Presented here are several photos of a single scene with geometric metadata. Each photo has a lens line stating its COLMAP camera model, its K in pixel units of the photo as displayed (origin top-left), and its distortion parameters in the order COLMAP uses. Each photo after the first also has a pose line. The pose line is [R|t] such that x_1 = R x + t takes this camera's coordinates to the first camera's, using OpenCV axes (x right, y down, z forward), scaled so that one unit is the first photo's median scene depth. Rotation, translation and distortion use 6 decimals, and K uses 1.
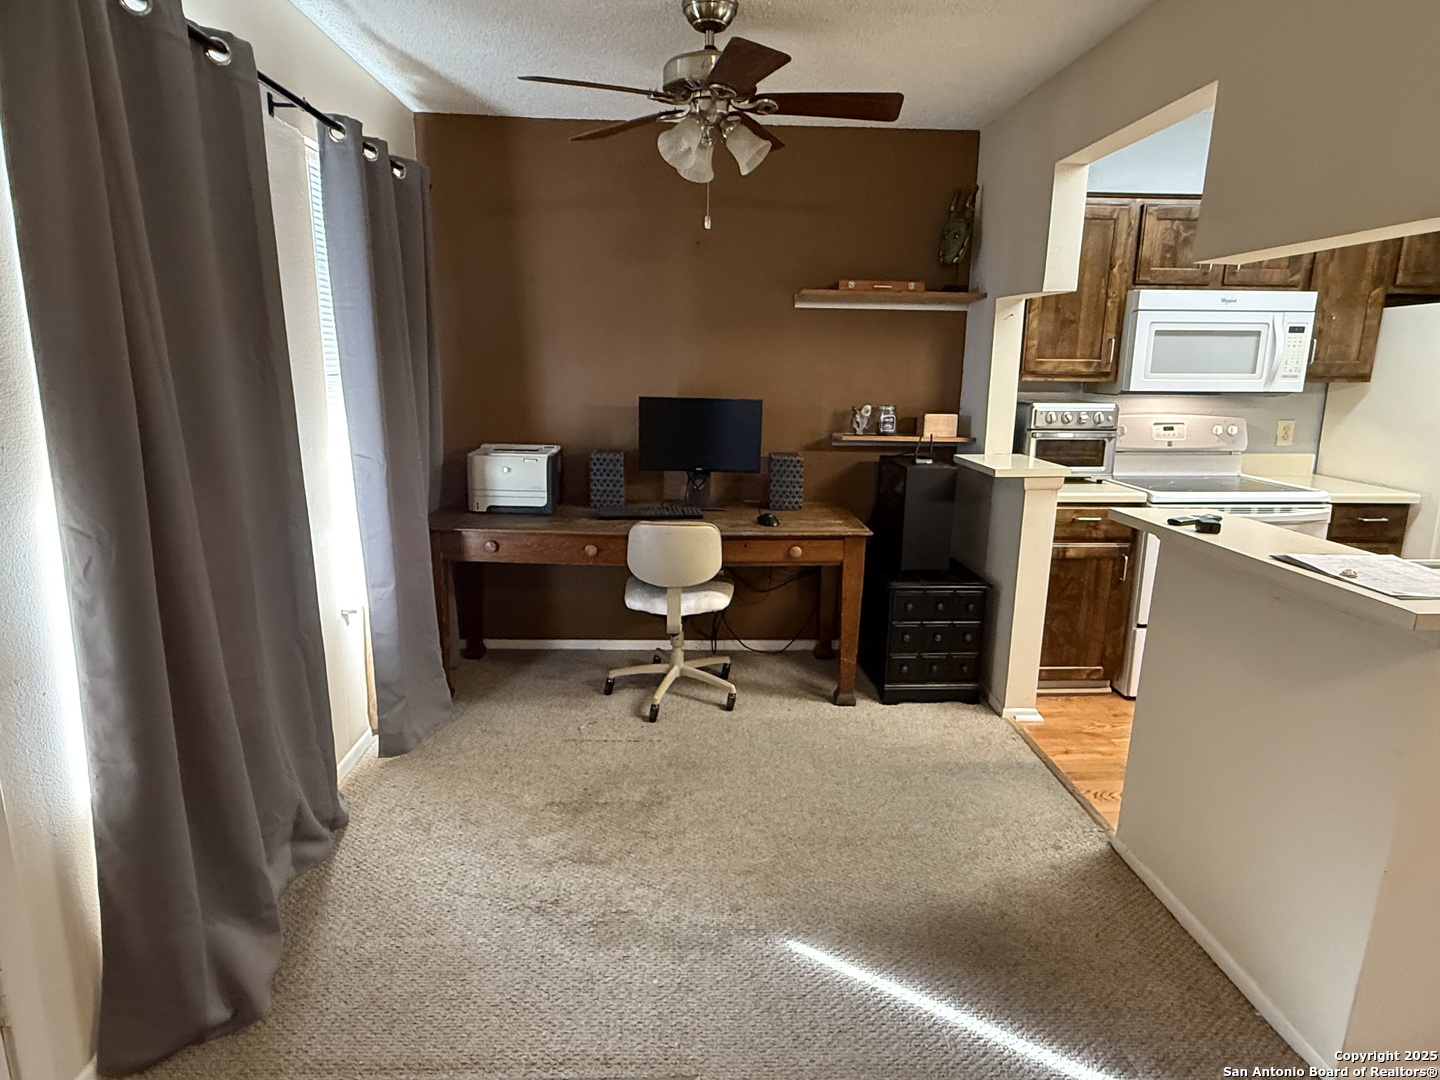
lens RADIAL K [[823.1, 0, 716.6], [0, 823.1, 535.9], [0, 0, 1]] dist [0.003147, 0.000264]
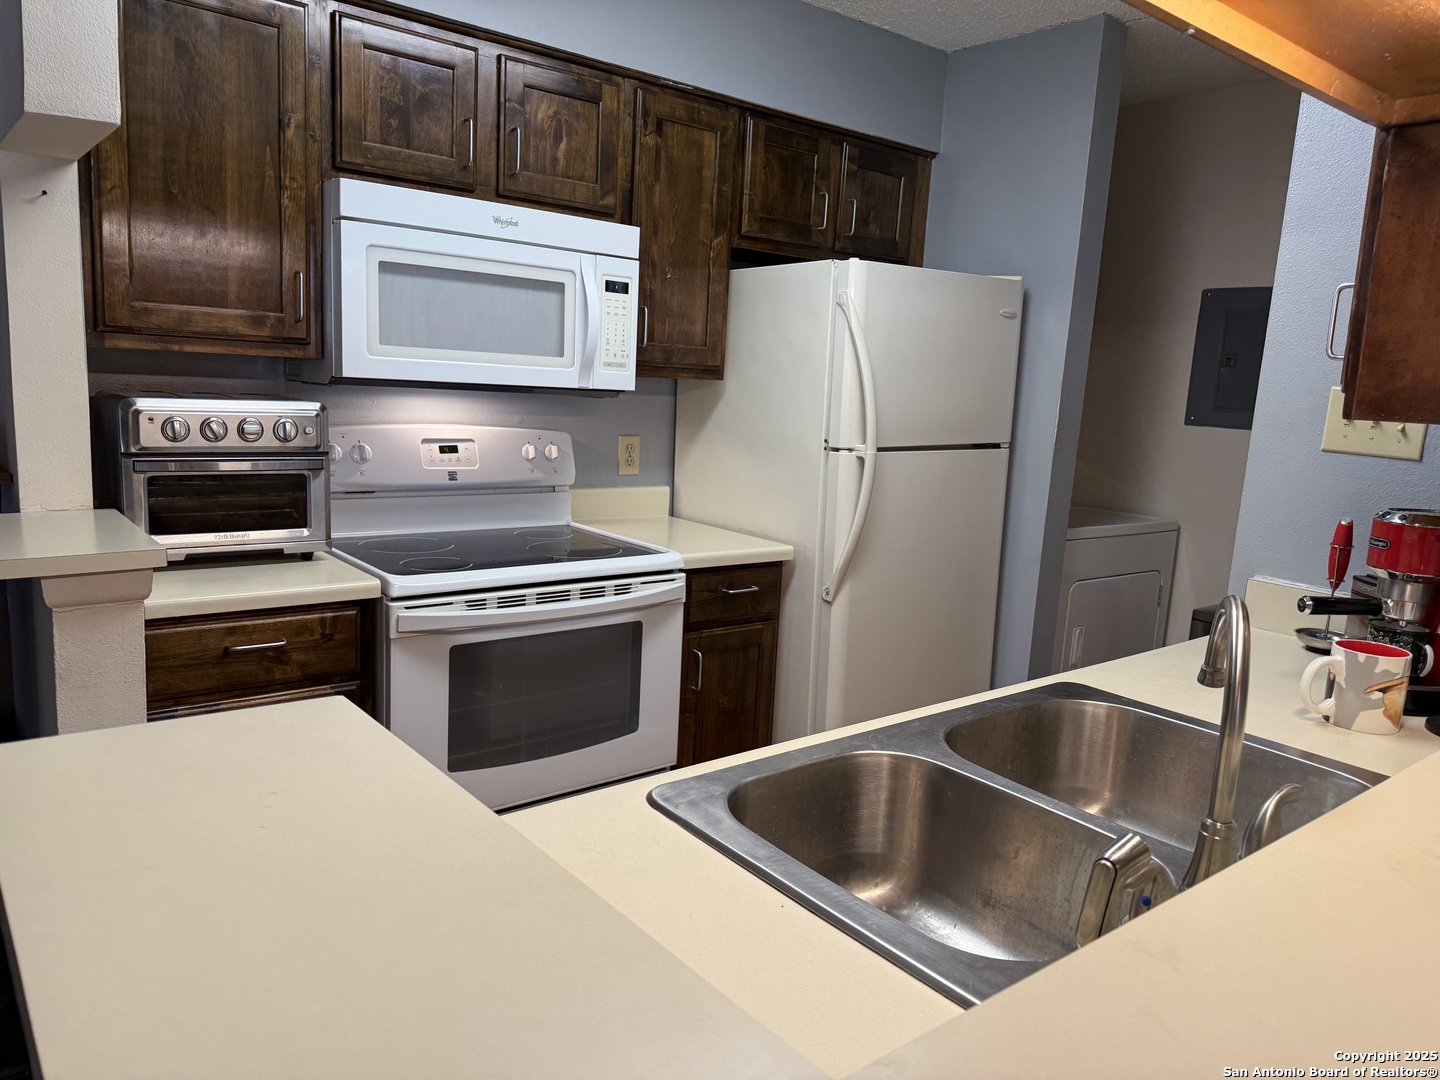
lens RADIAL K [[1012.1, 0, 720.6], [0, 1012.1, 547.4], [0, 0, 1]] dist [0.026145, -0.010341]
pose [[0.806020, -0.061446, 0.588690, 0.311880], [0.074954, 0.997186, 0.001458, -0.054830], [-0.587122, 0.042950, 0.808358, 0.358695]]
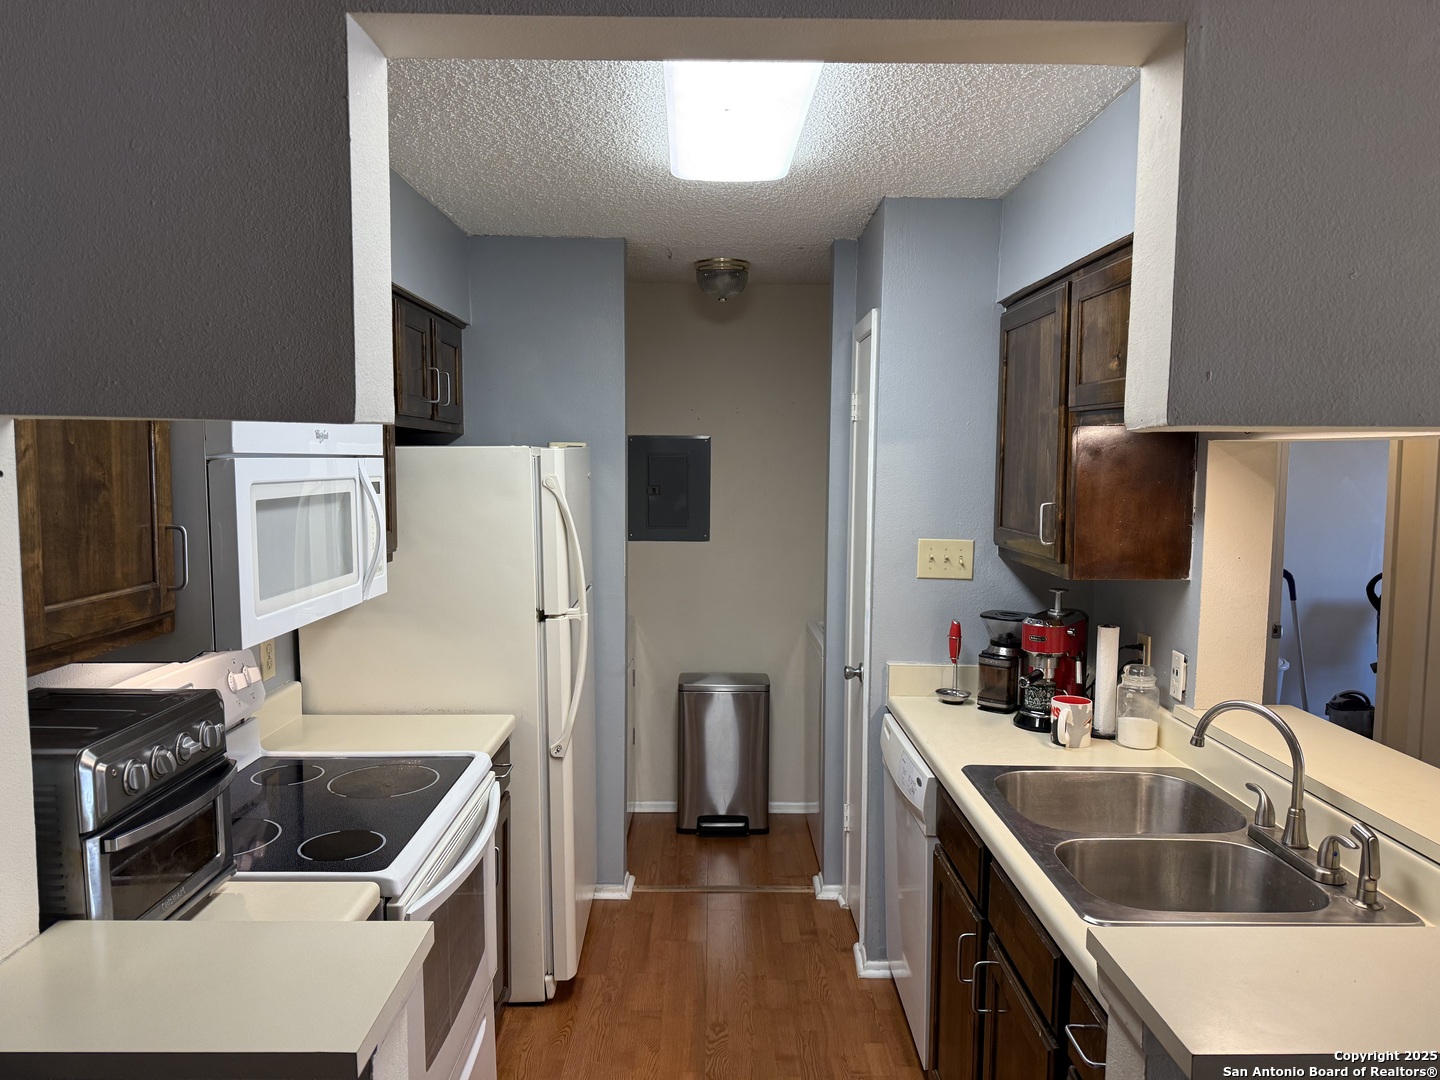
lens RADIAL K [[1012.1, 0, 721.3], [0, 1012.1, 543.4], [0, 0, 1]] dist [0.026145, -0.010341]
pose [[0.031488, -0.087748, 0.995645, 0.021136], [0.203672, 0.975801, 0.079558, -0.218039], [-0.978533, 0.200280, 0.048598, 0.733970]]
